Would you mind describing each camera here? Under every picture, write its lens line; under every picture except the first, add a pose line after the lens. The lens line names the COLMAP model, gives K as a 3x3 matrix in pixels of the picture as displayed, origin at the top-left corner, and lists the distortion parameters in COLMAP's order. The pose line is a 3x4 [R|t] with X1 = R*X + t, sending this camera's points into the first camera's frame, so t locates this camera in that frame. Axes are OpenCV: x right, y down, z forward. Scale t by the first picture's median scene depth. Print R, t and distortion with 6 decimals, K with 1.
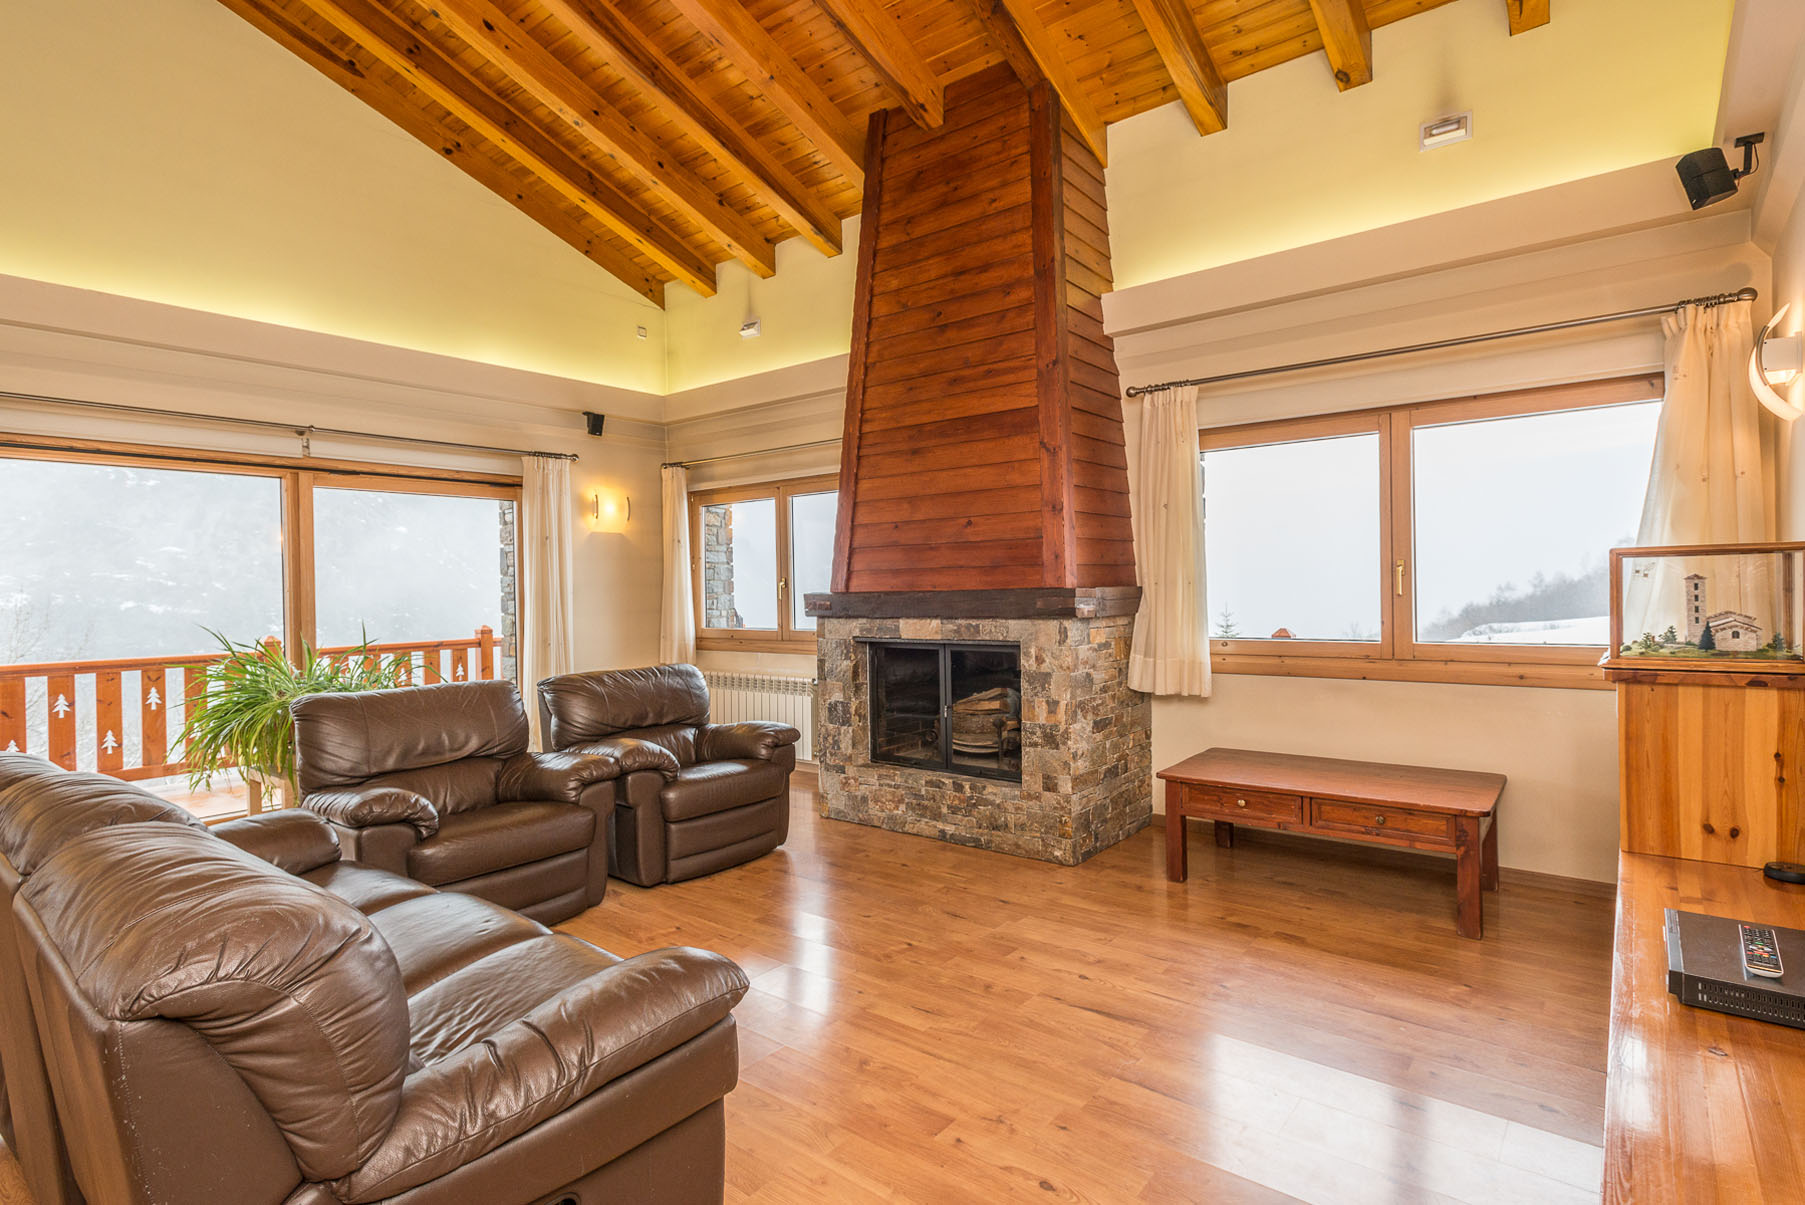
lens RADIAL K [[883.3, 0, 902.4], [0, 883.3, 593.8], [0, 0, 1]] dist [0.001810, 0.000335]
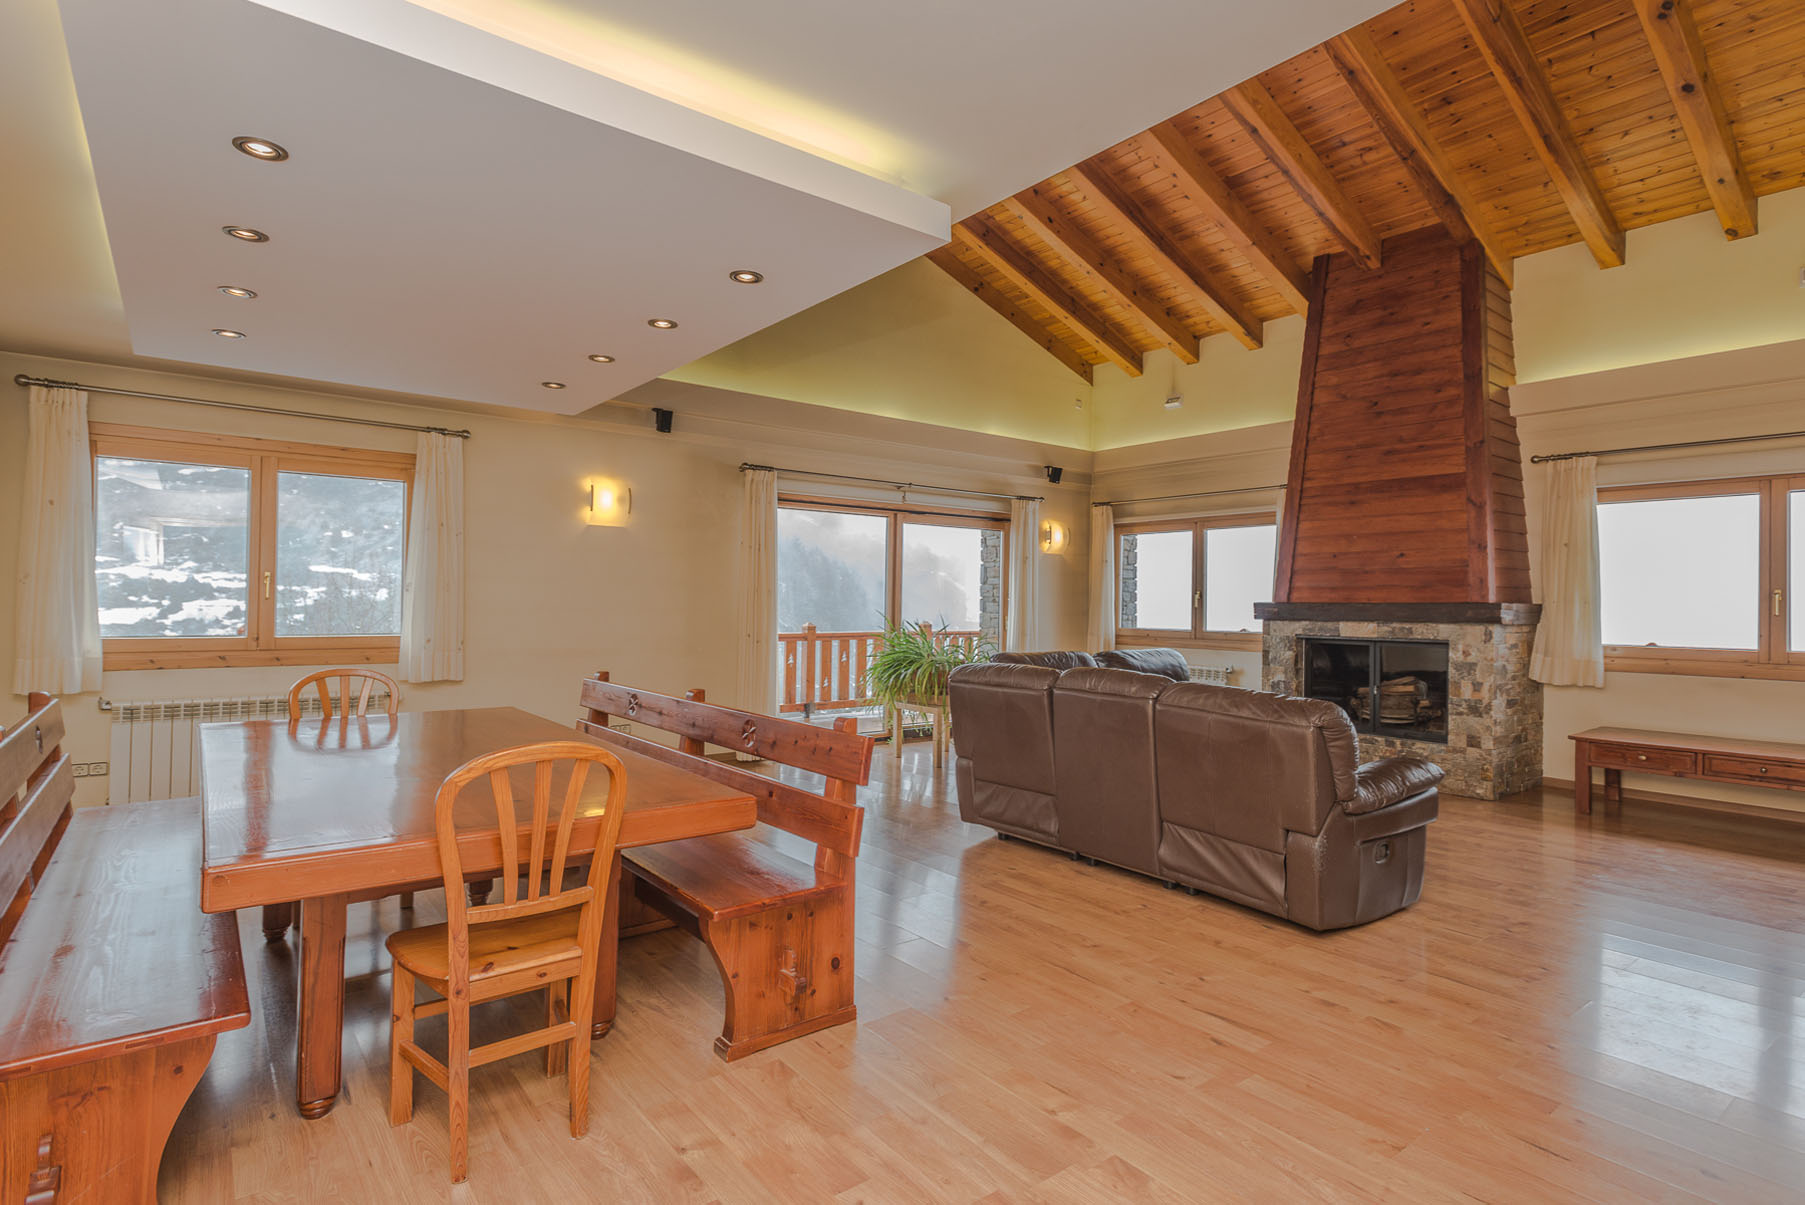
lens RADIAL K [[879.4, 0, 907.6], [0, 879.4, 593.7], [0, 0, 1]] dist [0.014521, -0.009480]
pose [[0.972148, 0.026519, -0.232864, -0.347282], [-0.030545, 0.999440, -0.013700, 0.023487], [0.232370, 0.020431, 0.972413, -0.520794]]
